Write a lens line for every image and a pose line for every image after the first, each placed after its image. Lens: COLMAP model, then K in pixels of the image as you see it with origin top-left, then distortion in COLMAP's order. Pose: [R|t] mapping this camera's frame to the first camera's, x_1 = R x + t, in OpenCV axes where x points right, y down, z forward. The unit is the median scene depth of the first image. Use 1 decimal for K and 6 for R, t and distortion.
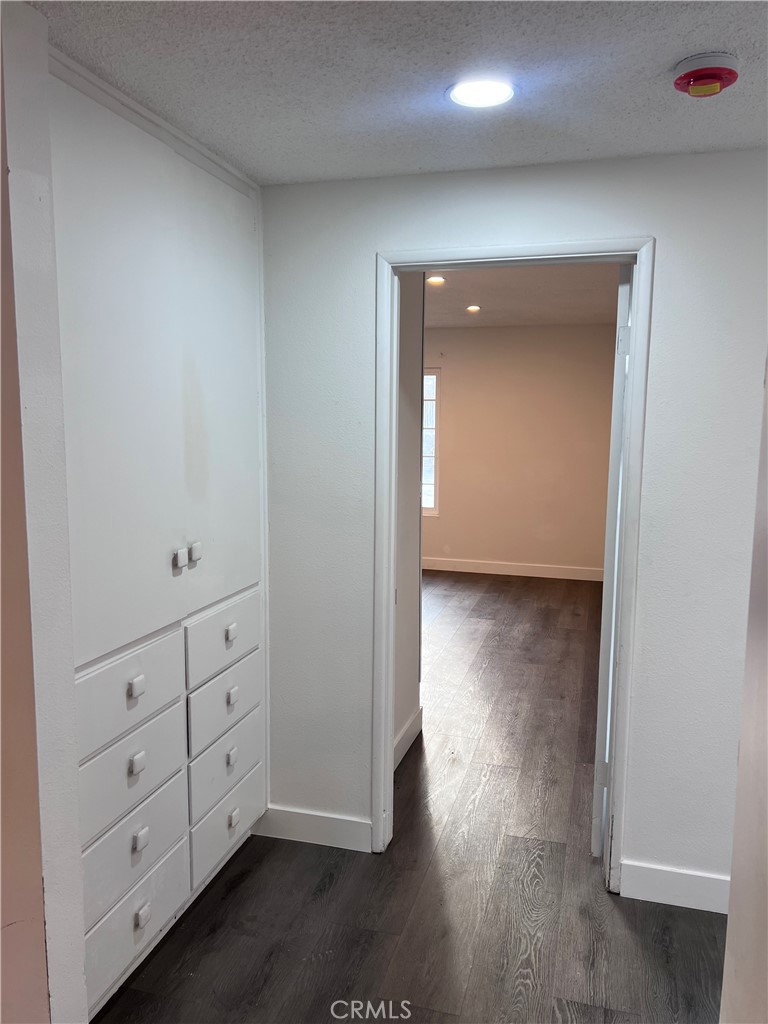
lens RADIAL K [[775.6, 0, 384.0], [0, 775.6, 512.0], [0, 0, 1]] dist [0.026414, -0.001702]
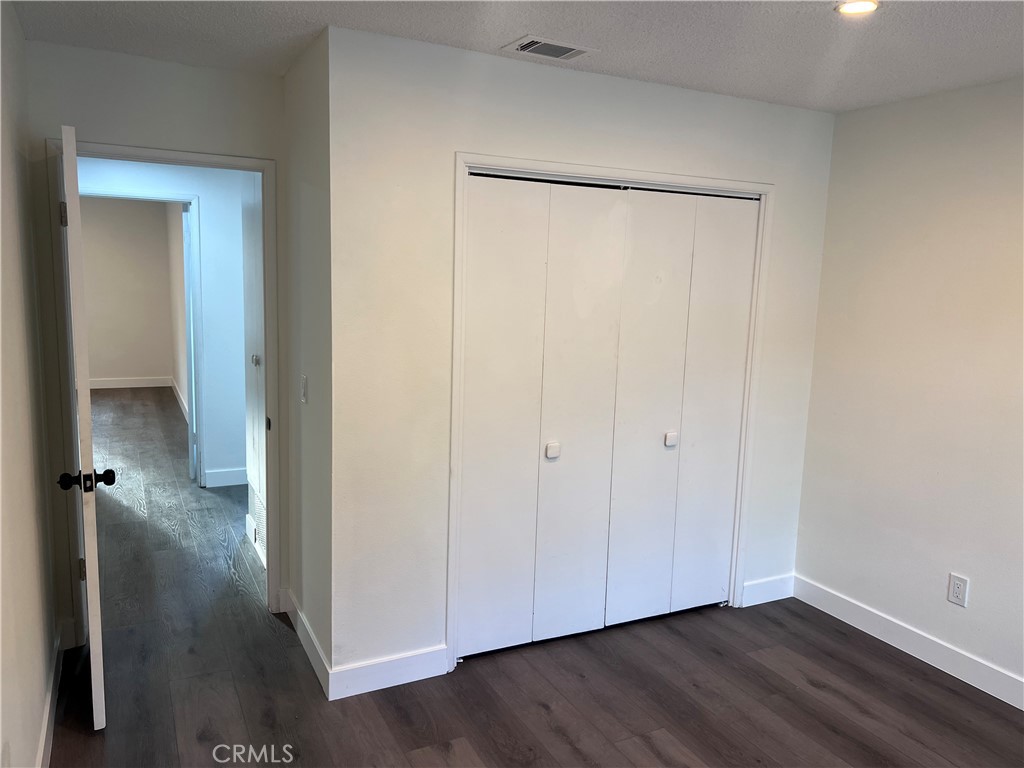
lens RADIAL K [[770.2, 0, 512.0], [0, 770.2, 384.0], [0, 0, 1]] dist [0.010895, 0.001475]
pose [[0.730929, -0.089146, 0.676606, -0.520155], [0.065695, 0.996019, 0.060260, 0.124661], [-0.679284, 0.000404, 0.733875, -1.198222]]
